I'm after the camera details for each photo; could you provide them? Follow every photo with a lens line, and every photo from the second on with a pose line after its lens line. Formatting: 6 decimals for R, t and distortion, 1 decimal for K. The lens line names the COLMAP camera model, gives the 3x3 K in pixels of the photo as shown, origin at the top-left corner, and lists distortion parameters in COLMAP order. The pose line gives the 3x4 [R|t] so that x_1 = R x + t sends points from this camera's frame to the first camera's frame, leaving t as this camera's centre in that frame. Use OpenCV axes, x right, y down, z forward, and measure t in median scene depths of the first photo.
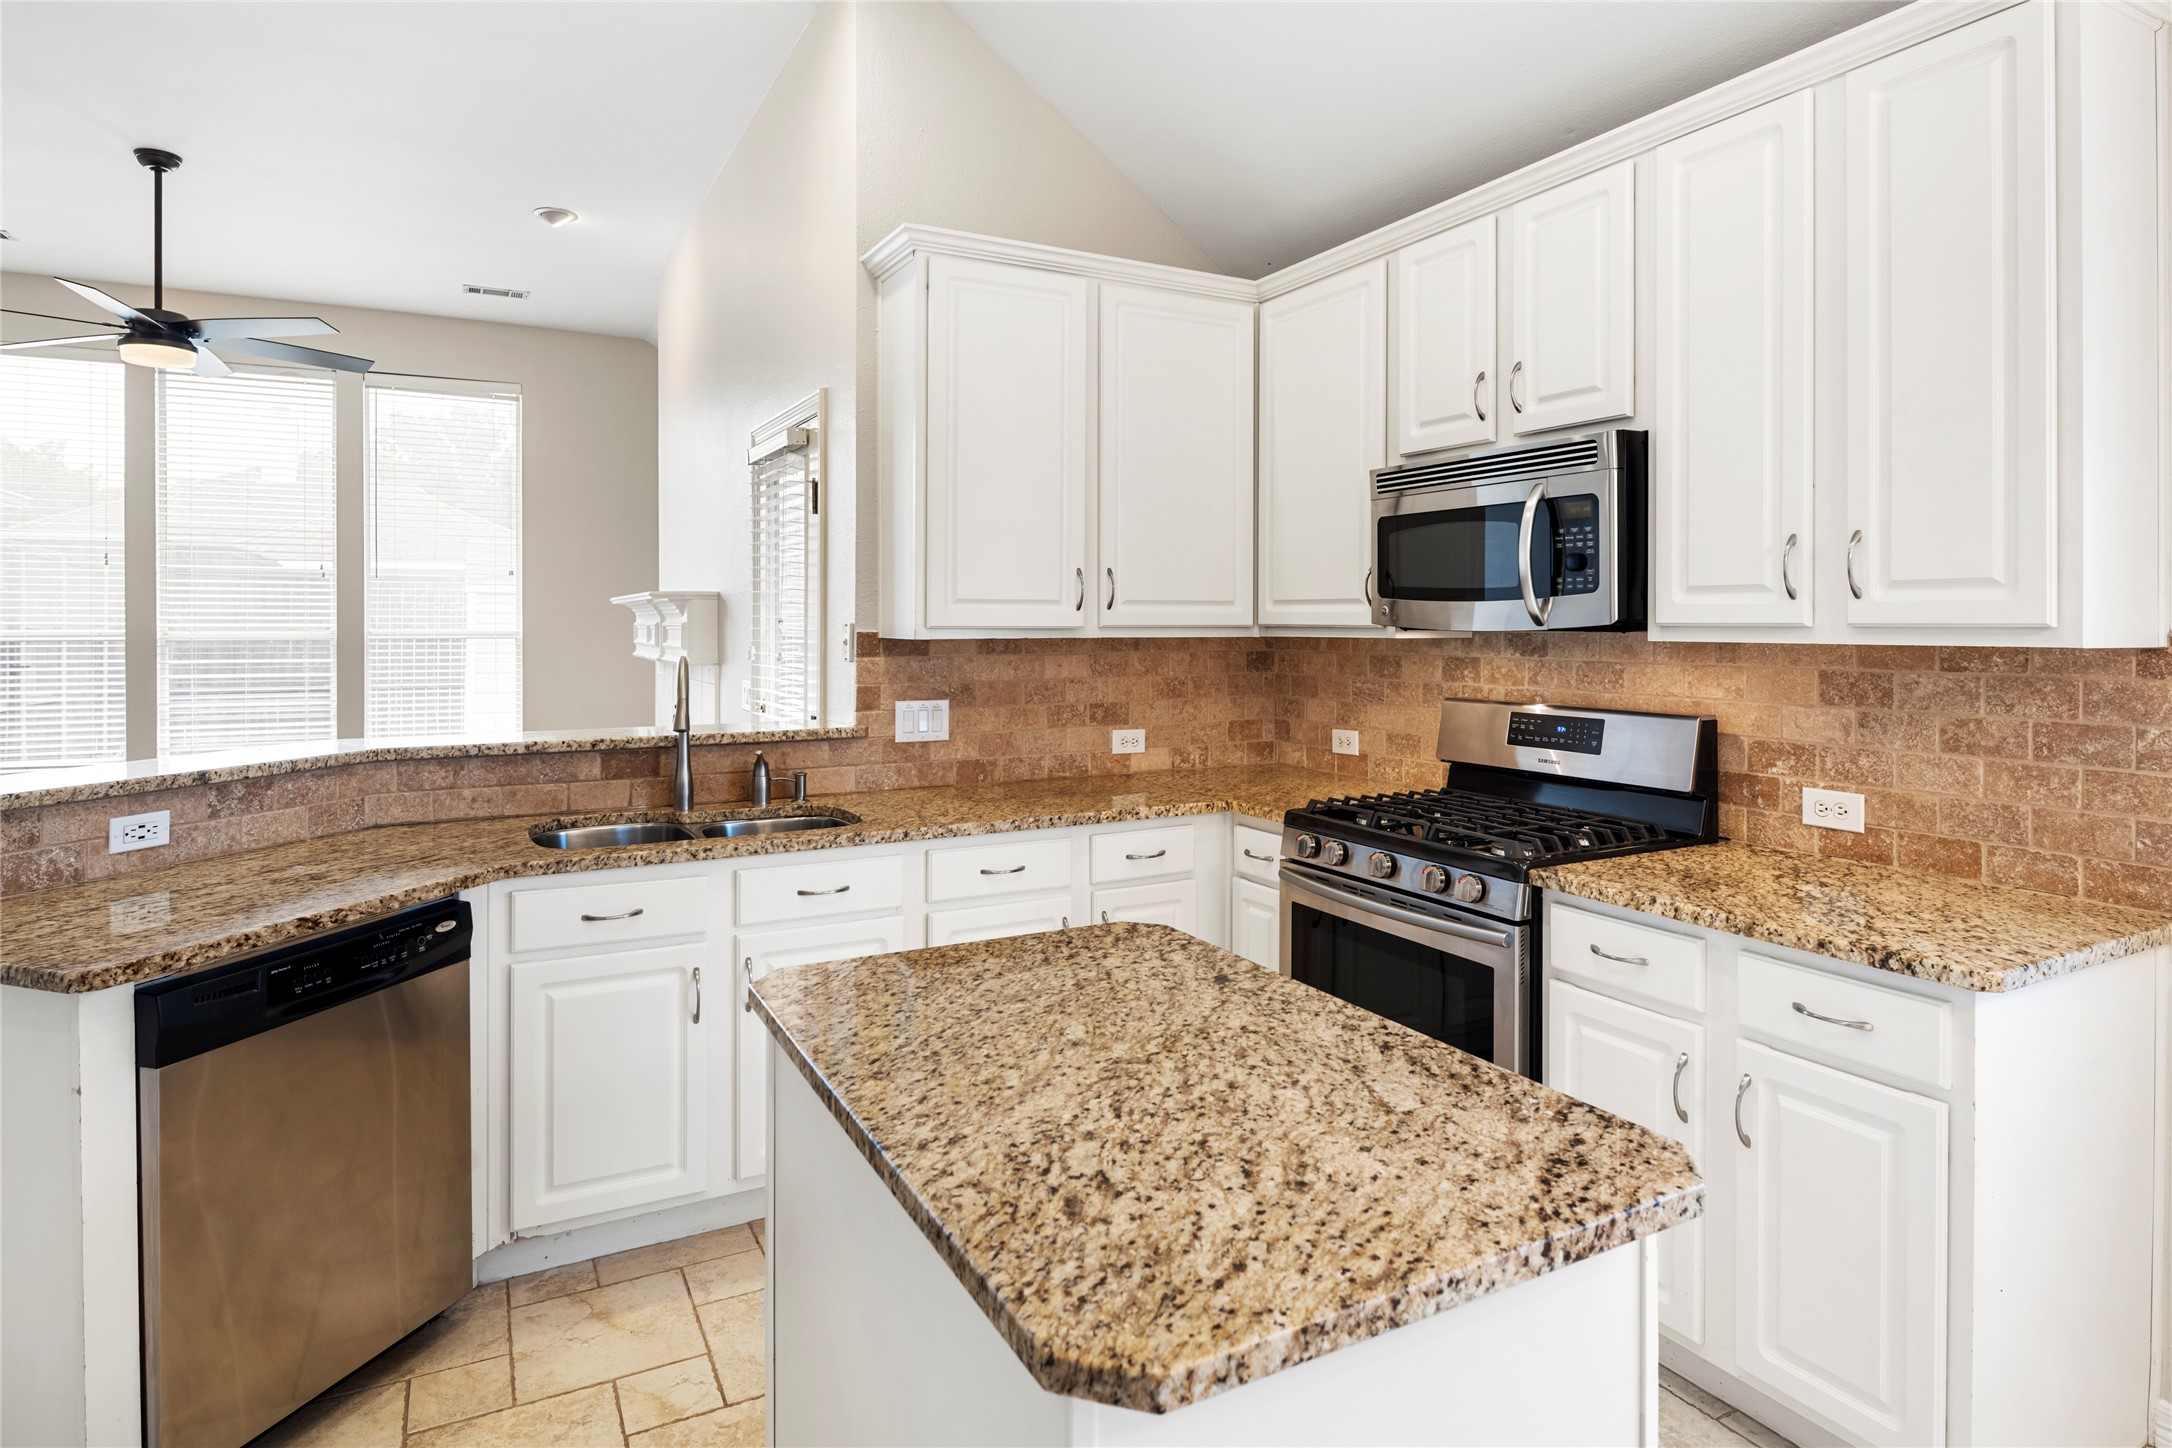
lens RADIAL K [[1179.9, 0, 1071.4], [0, 1179.9, 614.7], [0, 0, 1]] dist [-0.001033, -0.005630]
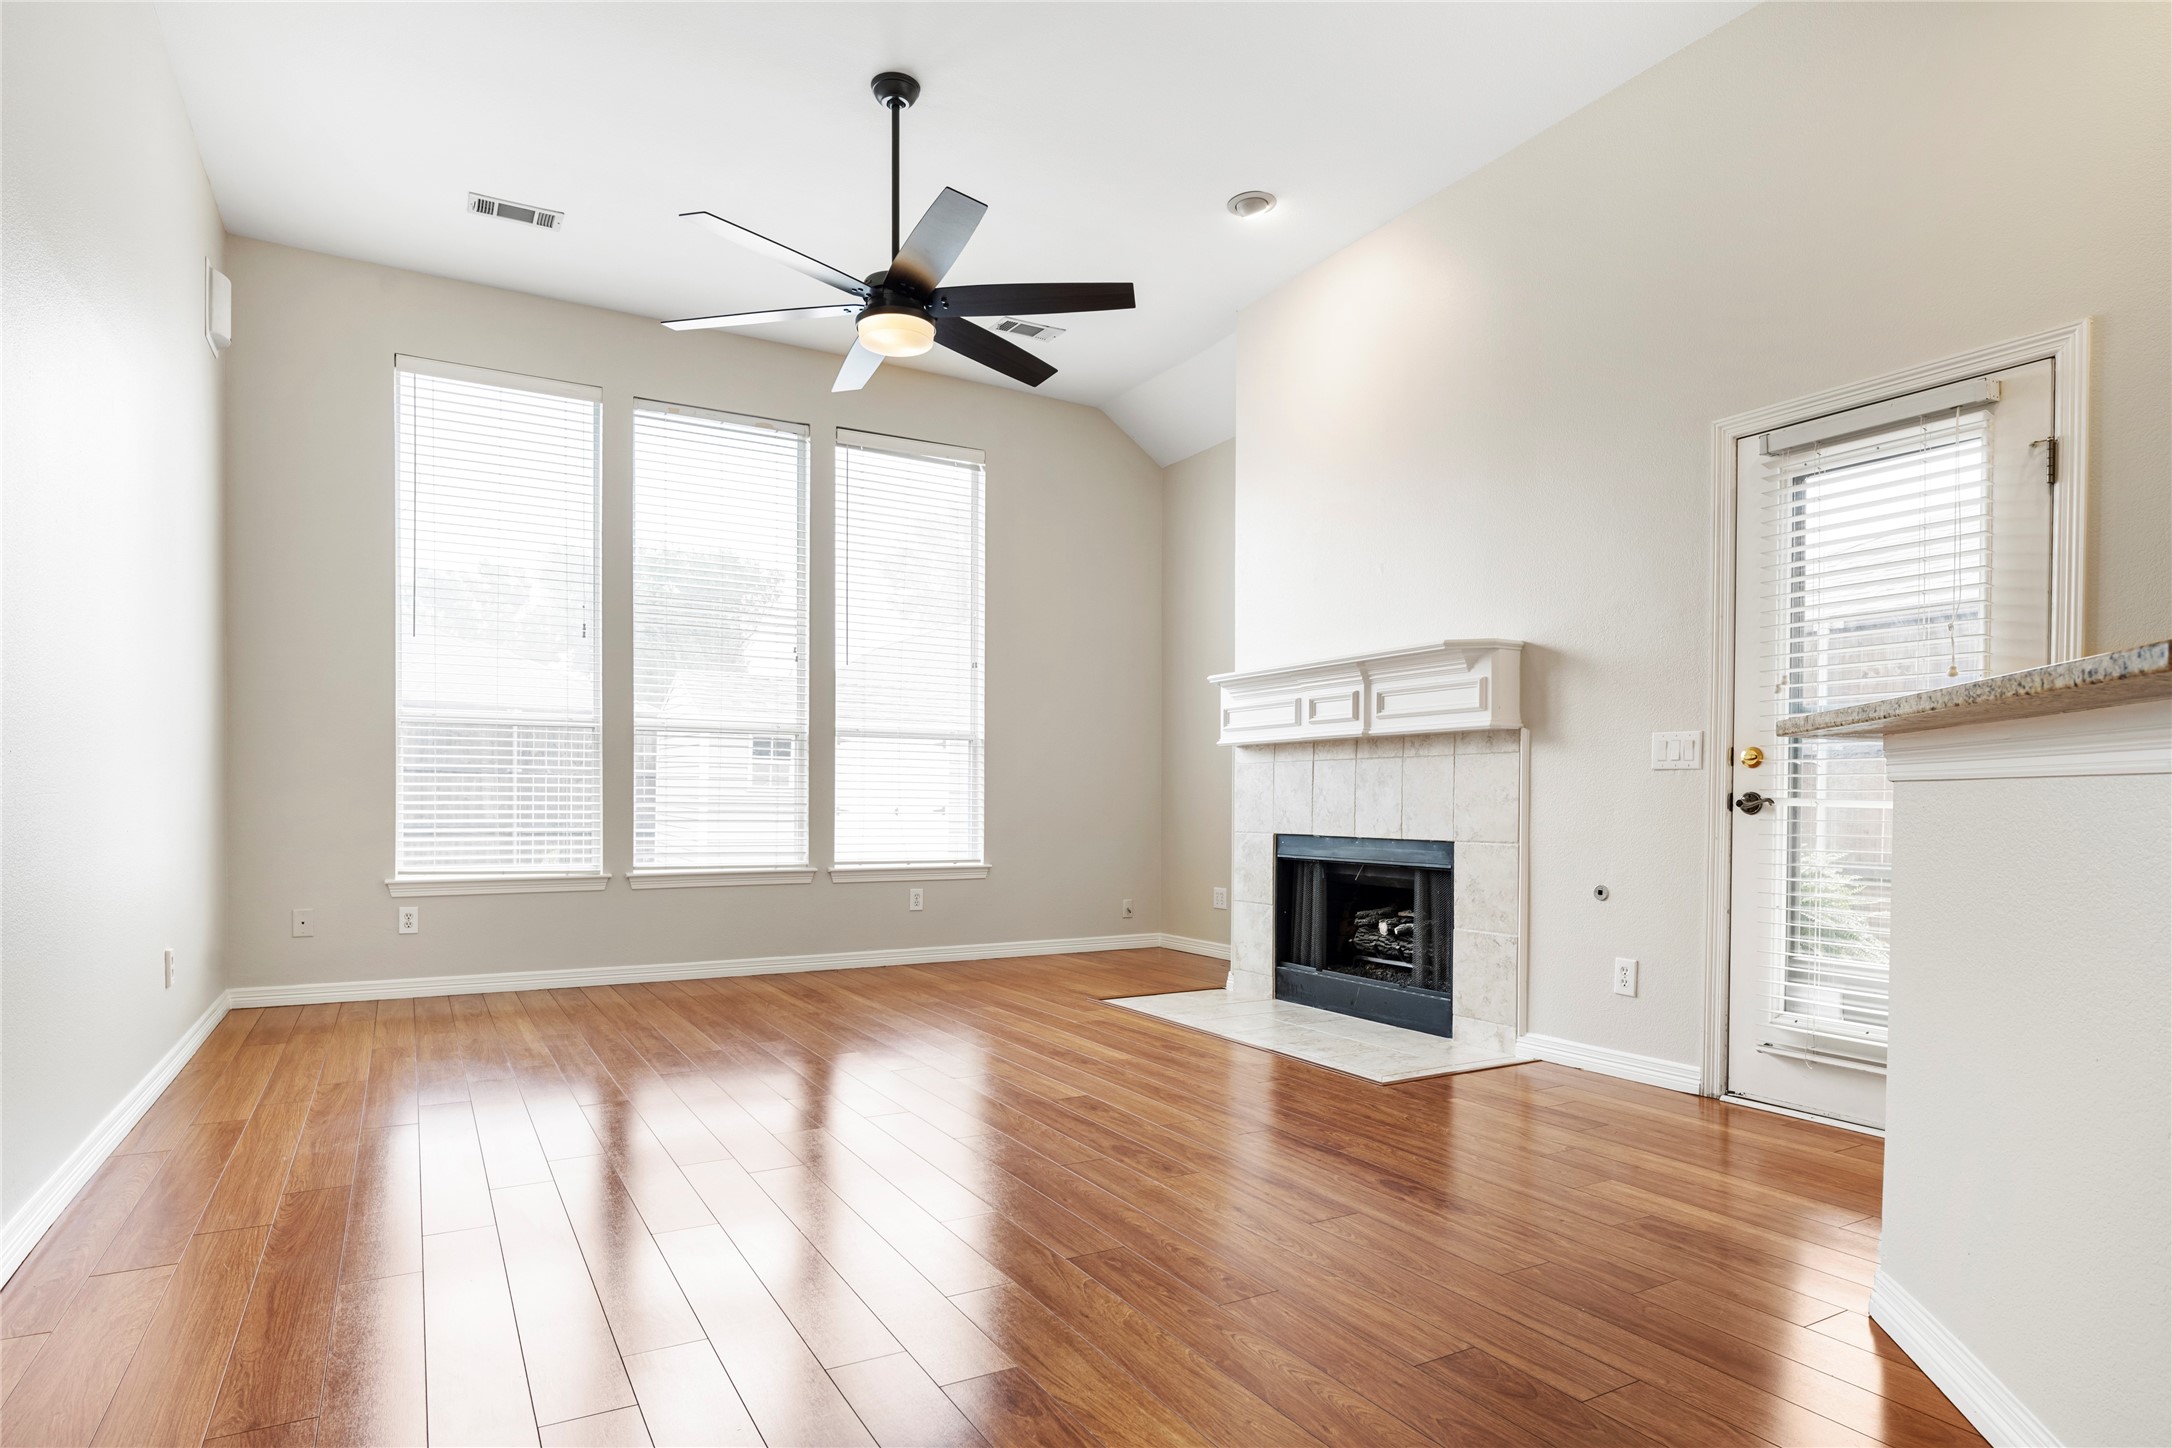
lens RADIAL K [[1179.9, 0, 1061.8], [0, 1179.9, 801.5], [0, 0, 1]] dist [-0.001033, -0.005630]
pose [[0.999696, 0.009177, 0.022889, -1.164510], [-0.009328, 0.999935, 0.006509, 0.166922], [-0.022828, -0.006720, 0.999717, 0.313595]]
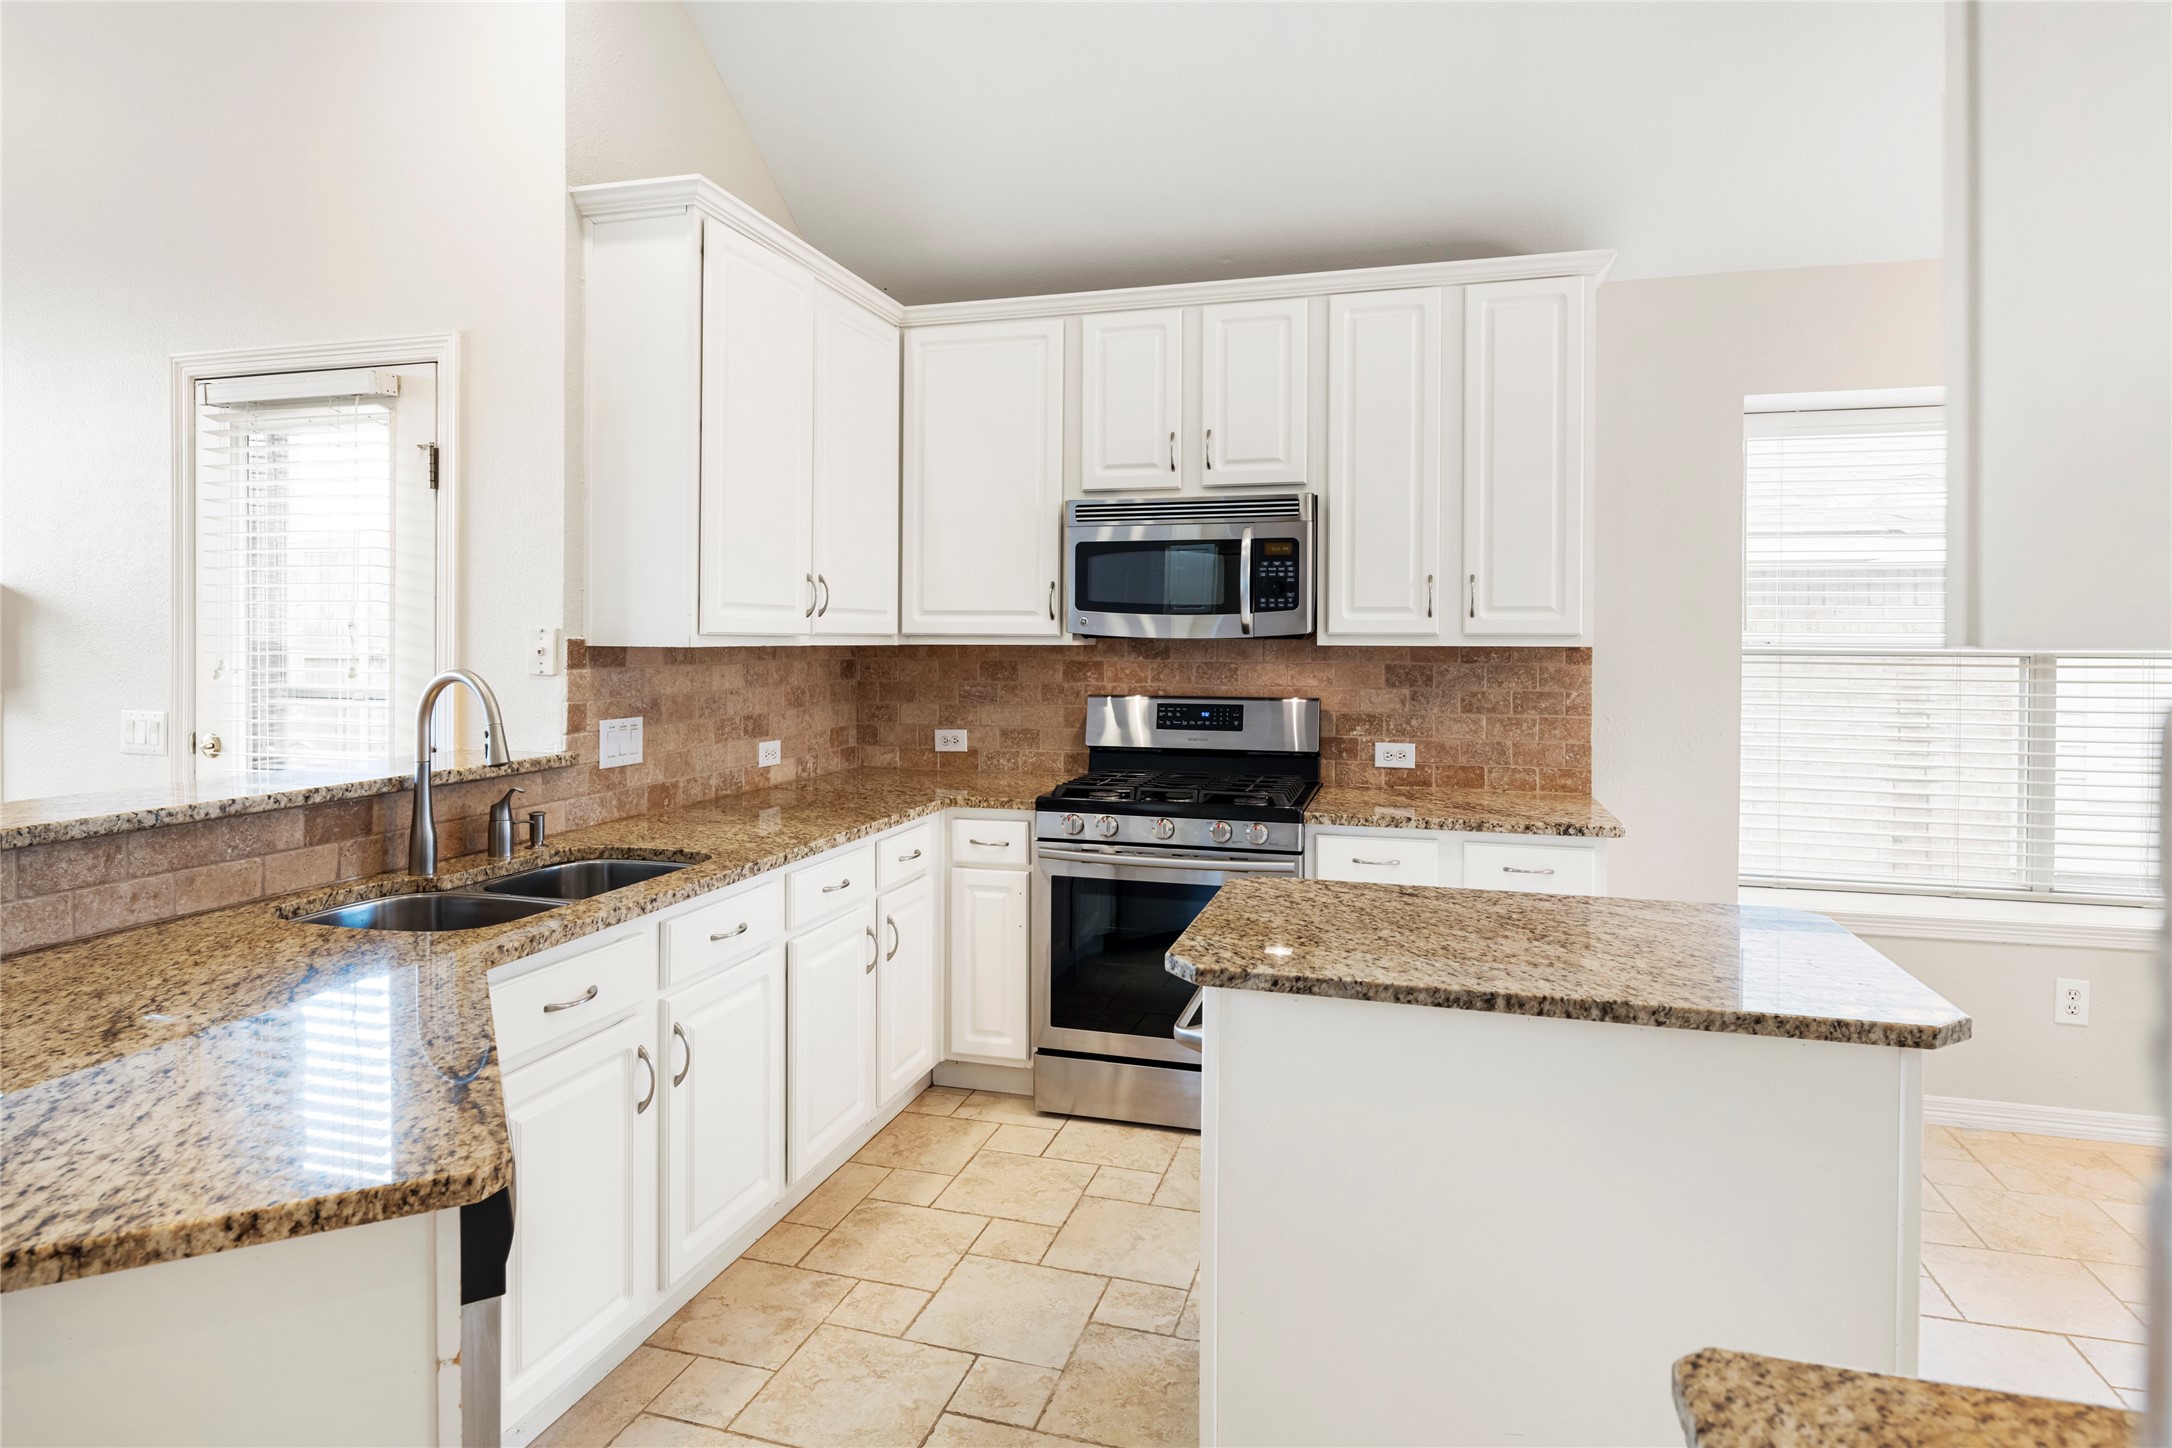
lens RADIAL K [[1179.9, 0, 1081.1], [0, 1179.9, 649.0], [0, 0, 1]] dist [-0.001033, -0.005630]
pose [[0.695312, -0.002927, 0.718702, -0.628887], [-0.008718, 0.999884, 0.012506, 0.010027], [-0.718655, -0.014961, 0.695206, 0.195824]]
